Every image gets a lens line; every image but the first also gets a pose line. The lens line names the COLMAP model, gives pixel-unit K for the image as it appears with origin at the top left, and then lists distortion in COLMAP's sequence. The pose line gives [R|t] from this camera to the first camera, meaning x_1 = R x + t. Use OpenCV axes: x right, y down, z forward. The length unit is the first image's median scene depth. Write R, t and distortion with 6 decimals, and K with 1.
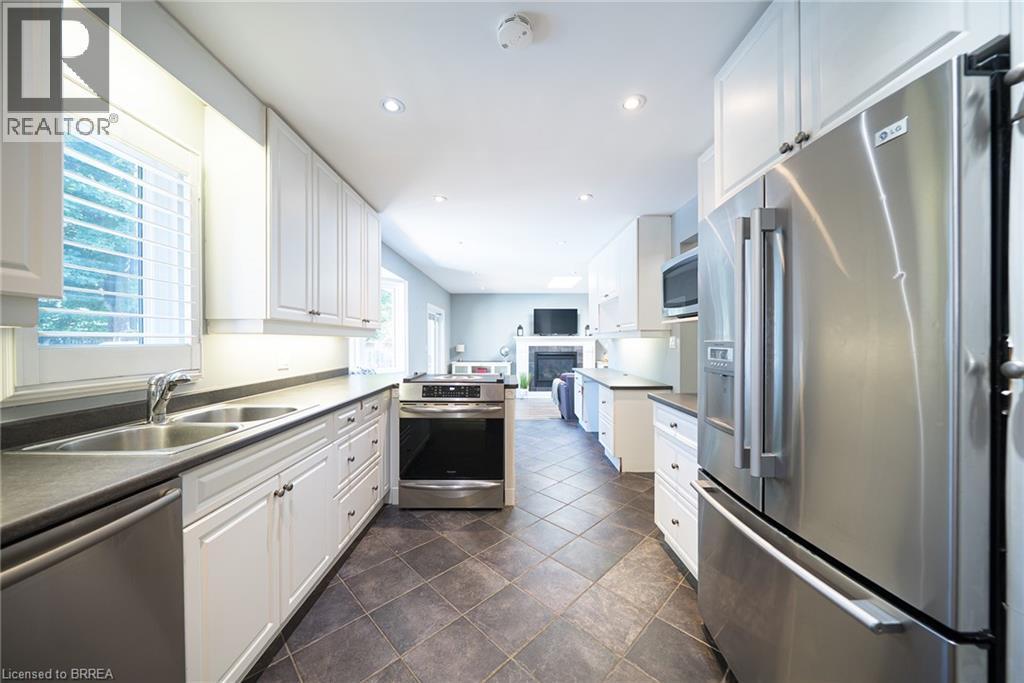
lens RADIAL K [[353.6, 0, 509.6], [0, 353.6, 343.0], [0, 0, 1]] dist [-0.007929, 0.000365]
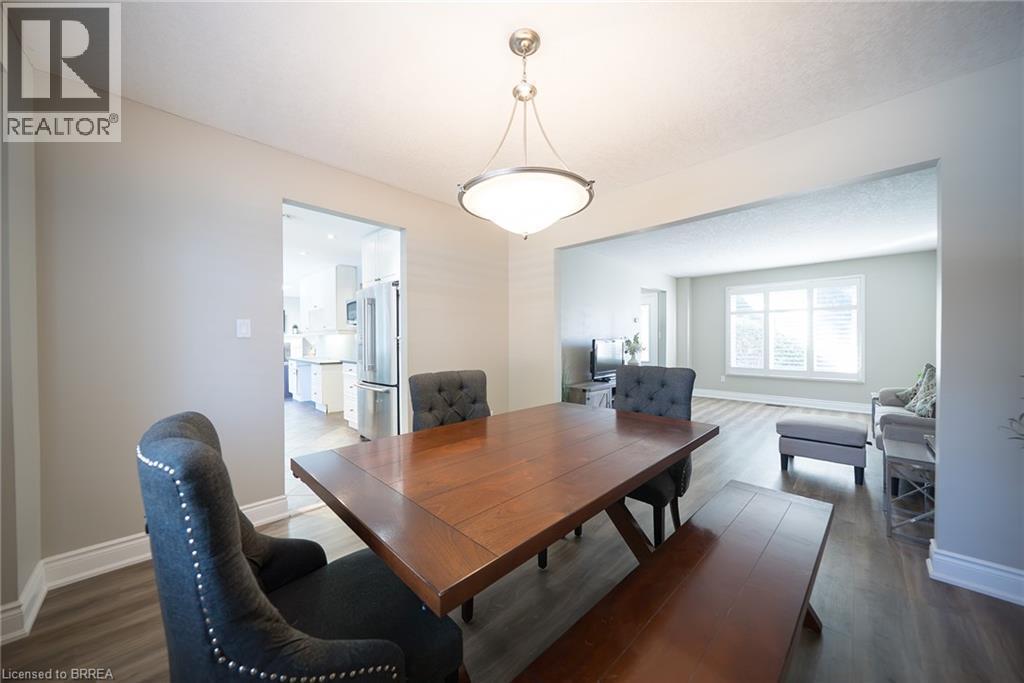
lens RADIAL K [[353.6, 0, 509.6], [0, 353.6, 343.0], [0, 0, 1]] dist [-0.007929, 0.000365]
pose [[0.705588, -0.005867, 0.708598, -0.286116], [0.007293, 0.999973, 0.001017, 0.034791], [-0.708585, 0.004450, 0.705611, -0.887881]]
